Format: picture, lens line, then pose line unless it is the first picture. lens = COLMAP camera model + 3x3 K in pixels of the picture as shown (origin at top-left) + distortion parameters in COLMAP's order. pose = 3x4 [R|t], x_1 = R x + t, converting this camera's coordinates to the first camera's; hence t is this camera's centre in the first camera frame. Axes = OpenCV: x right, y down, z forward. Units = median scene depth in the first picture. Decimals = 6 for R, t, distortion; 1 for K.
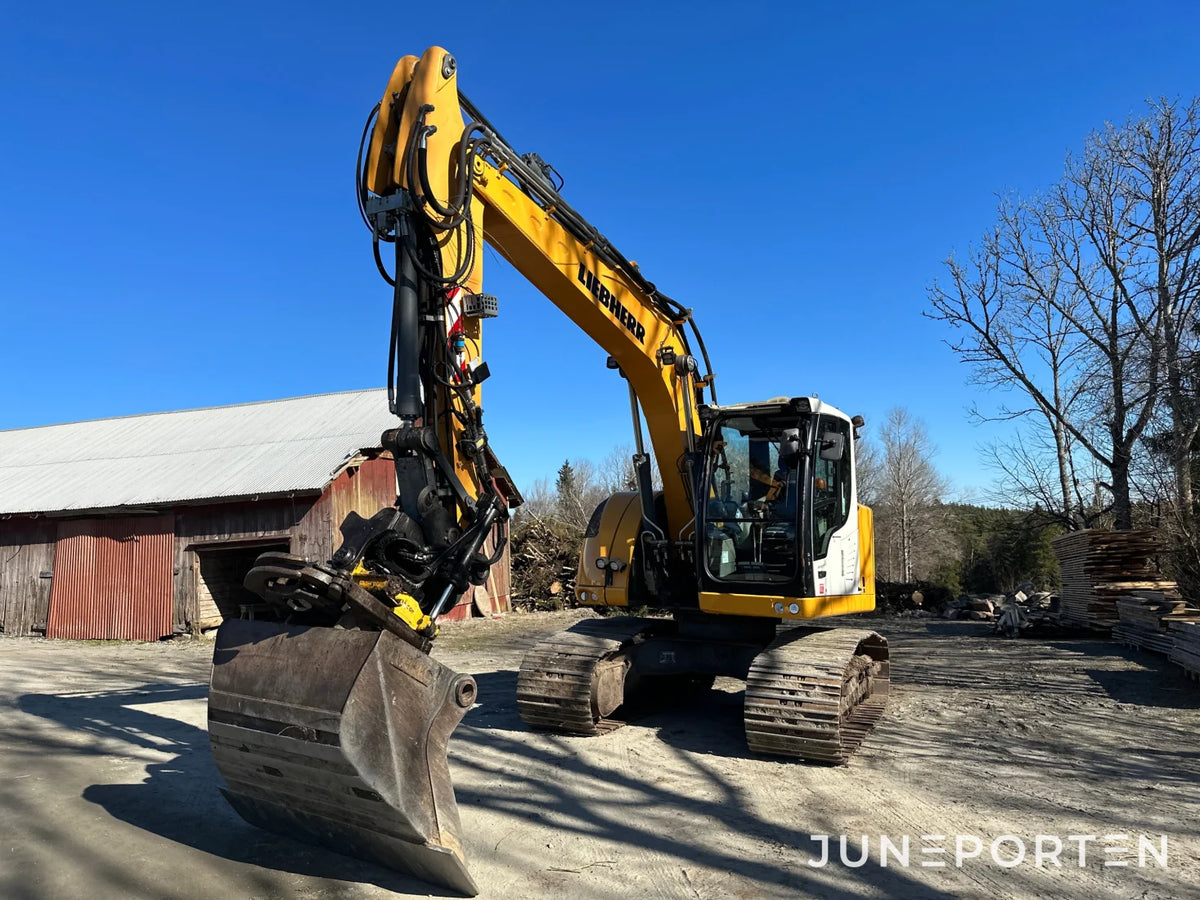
lens RADIAL K [[844.9, 0, 607.6], [0, 844.9, 442.5], [0, 0, 1]] dist [0.058197, -0.068404]
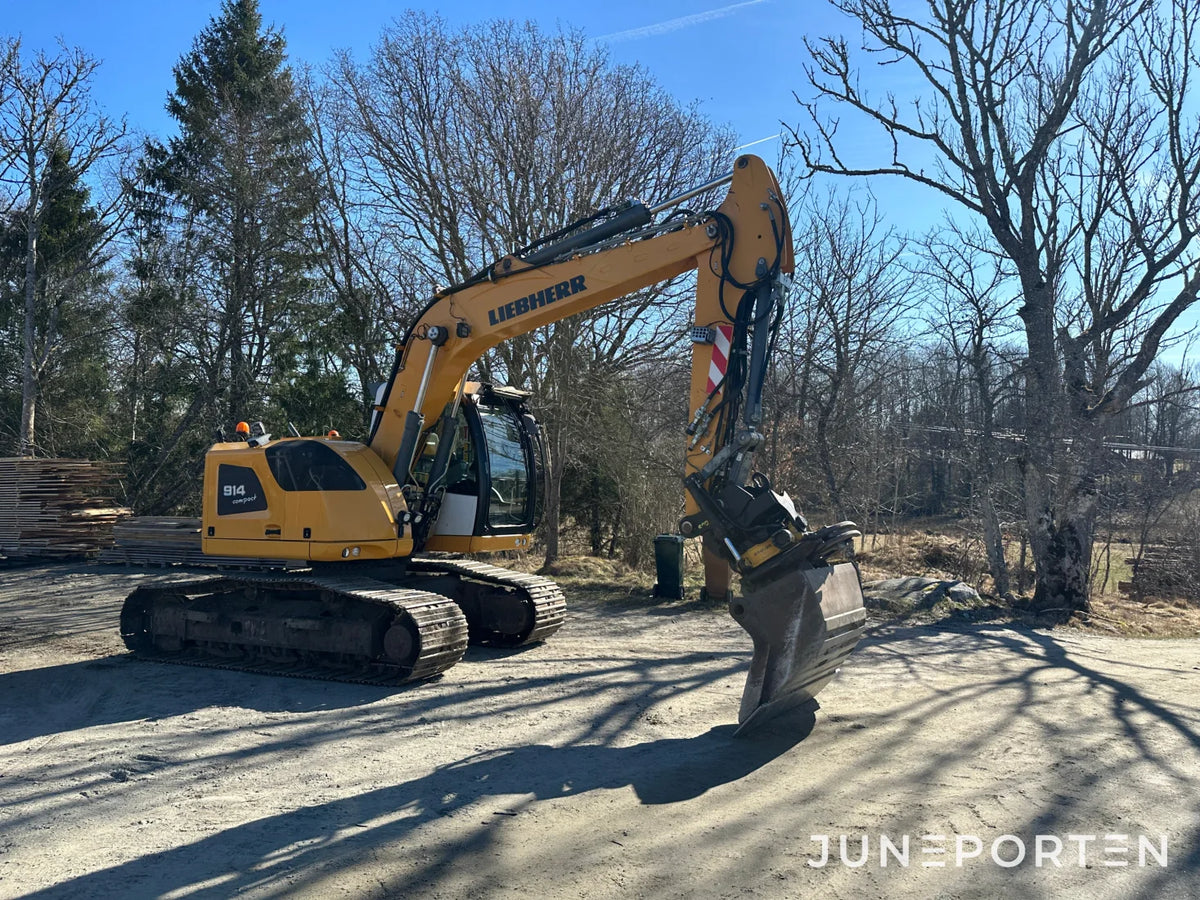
lens RADIAL K [[844.9, 0, 599.6], [0, 844.9, 443.2], [0, 0, 1]] dist [0.058197, -0.068404]
pose [[0.032784, 0.042265, 0.998568, -1.236543], [-0.145723, 0.988631, -0.037060, 0.070506], [-0.988782, -0.144300, 0.038571, 0.881004]]
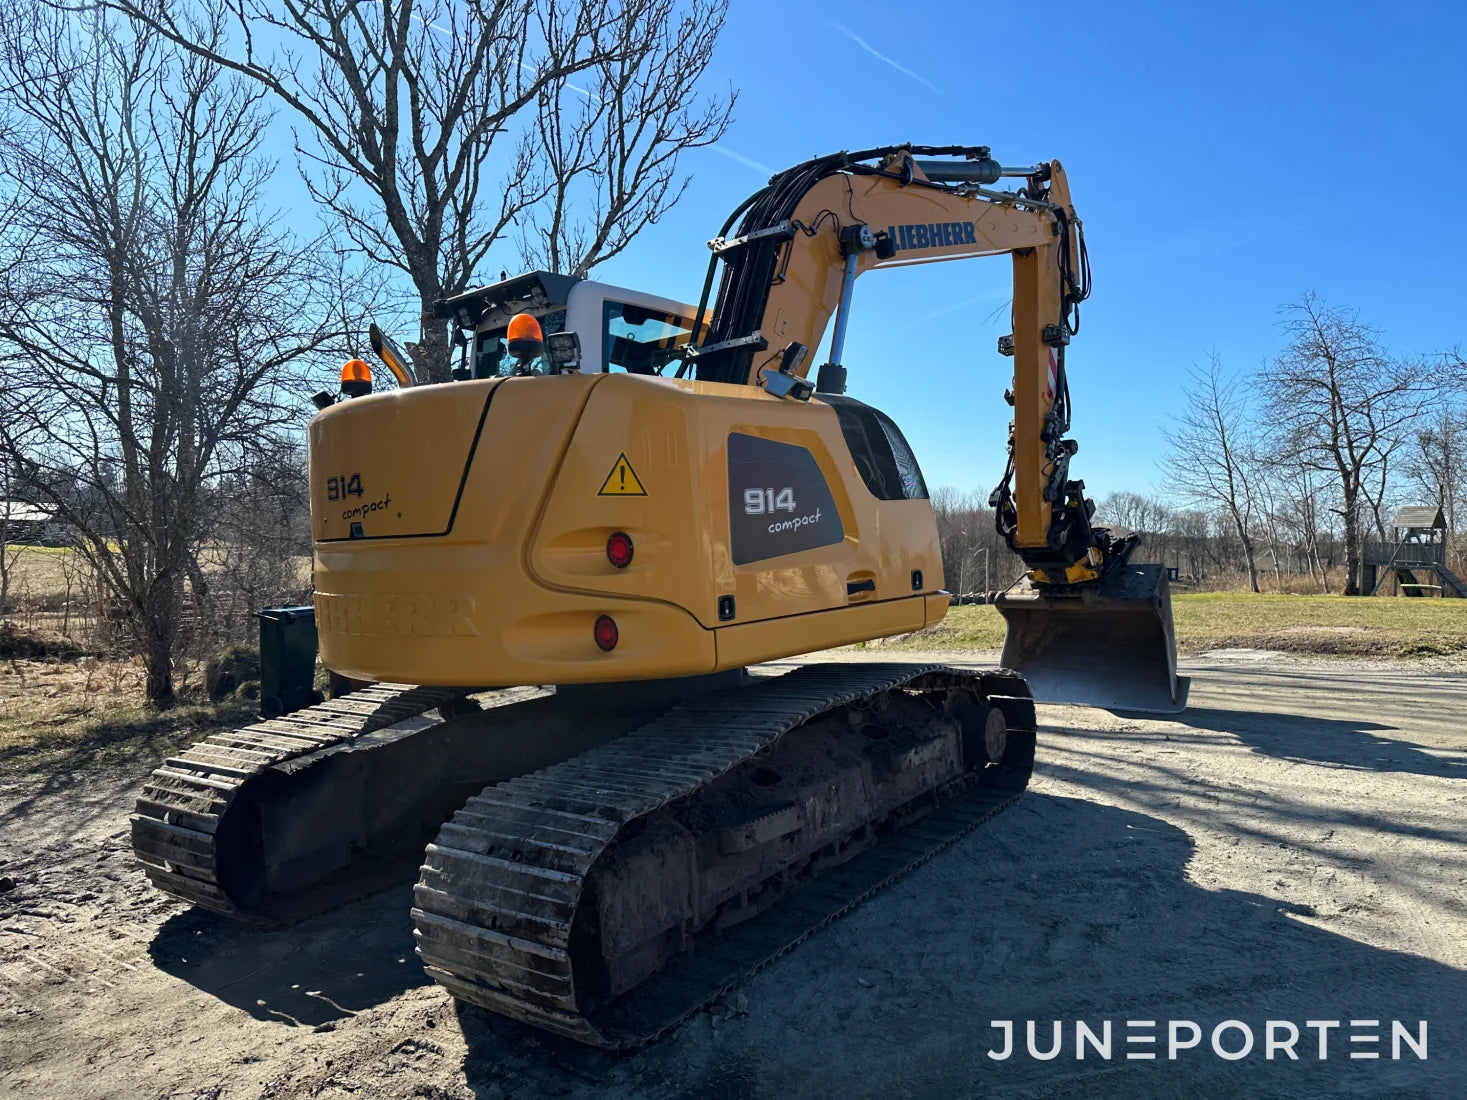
lens RADIAL K [[1032.9, 0, 744.5], [0, 1032.9, 557.2], [0, 0, 1]] dist [0.058197, -0.068404]
pose [[-0.974111, 0.016921, 0.225438, -0.077299], [-0.006962, 0.994477, -0.104725, 0.277602], [-0.225965, -0.103583, -0.968613, 2.095200]]
